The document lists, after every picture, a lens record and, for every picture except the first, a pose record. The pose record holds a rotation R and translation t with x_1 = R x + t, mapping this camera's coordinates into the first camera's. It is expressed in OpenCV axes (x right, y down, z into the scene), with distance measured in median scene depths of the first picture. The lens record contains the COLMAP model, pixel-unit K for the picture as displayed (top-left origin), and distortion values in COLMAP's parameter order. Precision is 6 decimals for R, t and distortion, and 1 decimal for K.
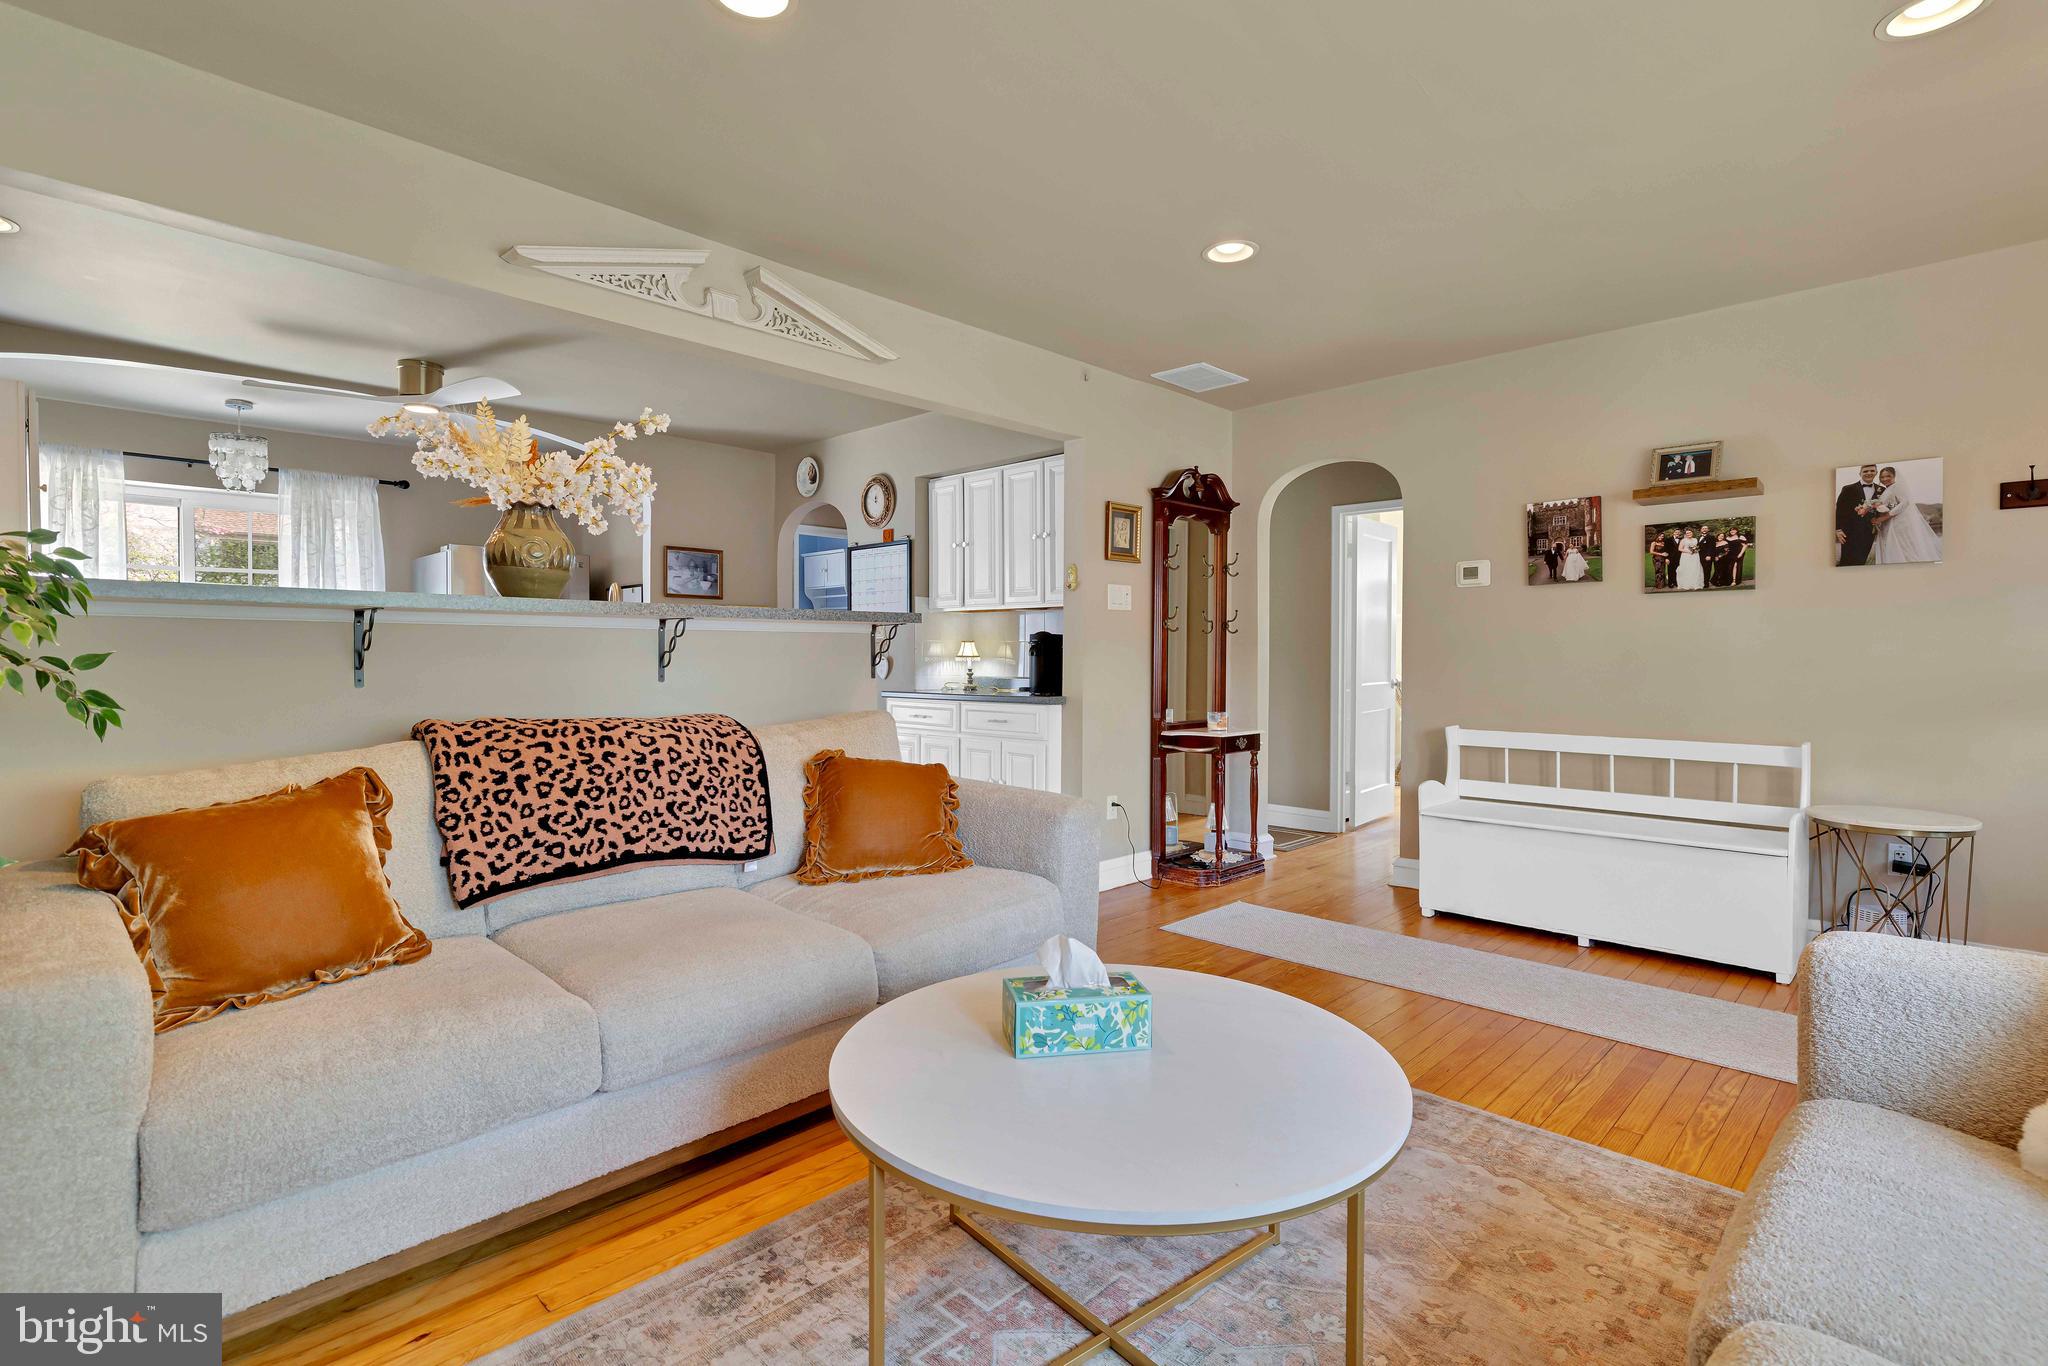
lens RADIAL K [[990.4, 0, 1024.0], [0, 990.4, 683.0], [0, 0, 1]] dist [0.001504, 0.000365]
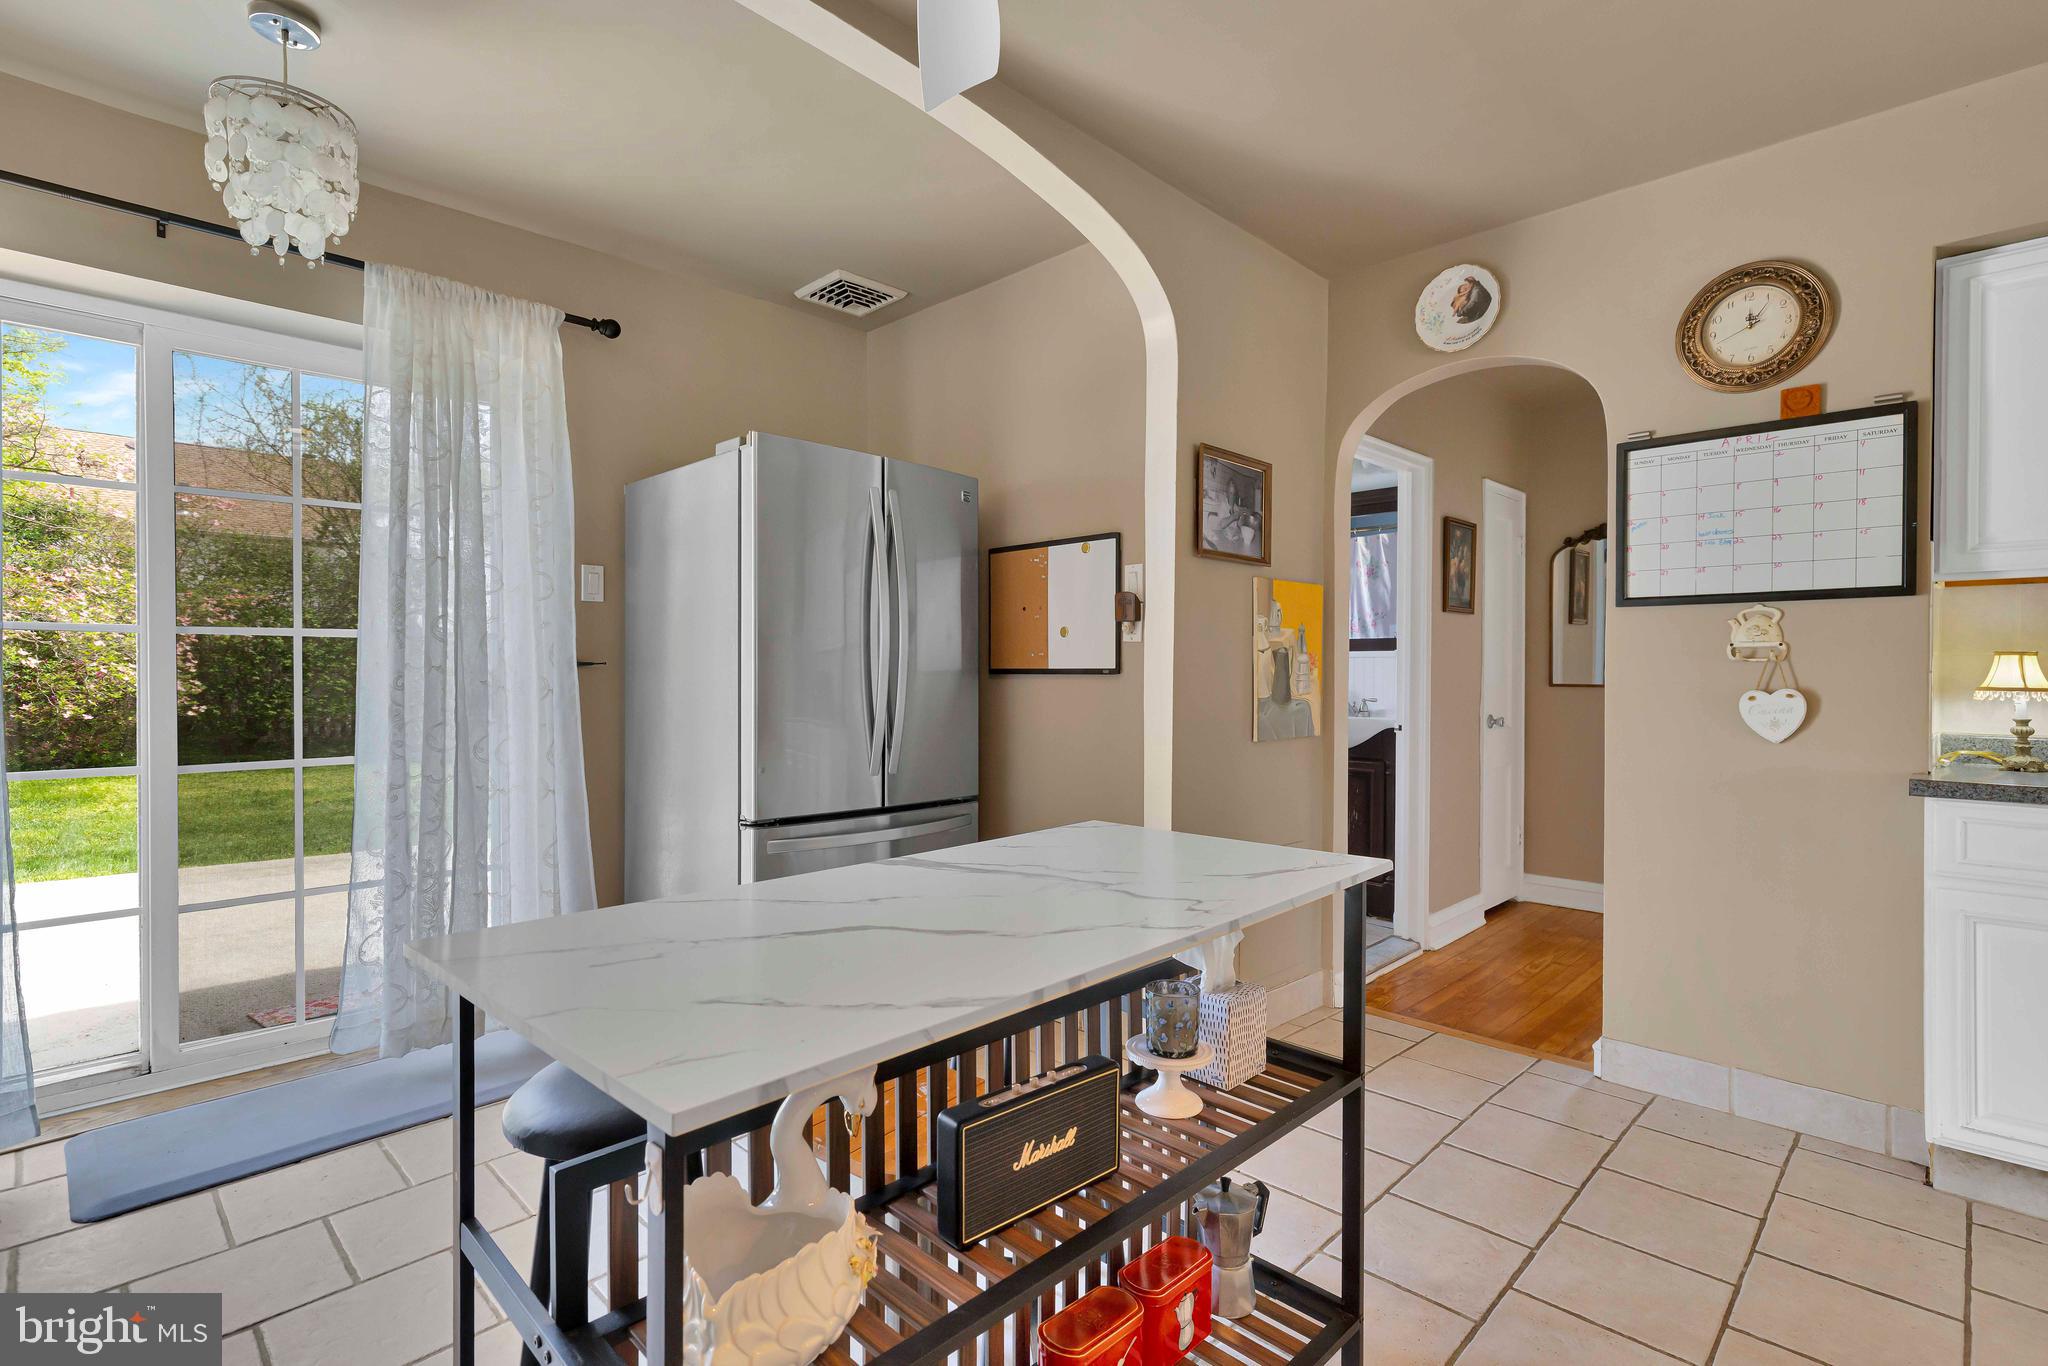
lens RADIAL K [[990.4, 0, 1024.0], [0, 990.4, 683.0], [0, 0, 1]] dist [0.001504, 0.000365]
pose [[0.999997, 0.000982, -0.002365, -0.478799], [-0.001024, 0.999844, -0.017631, -0.021692], [0.002347, 0.017633, 0.999842, 0.588879]]
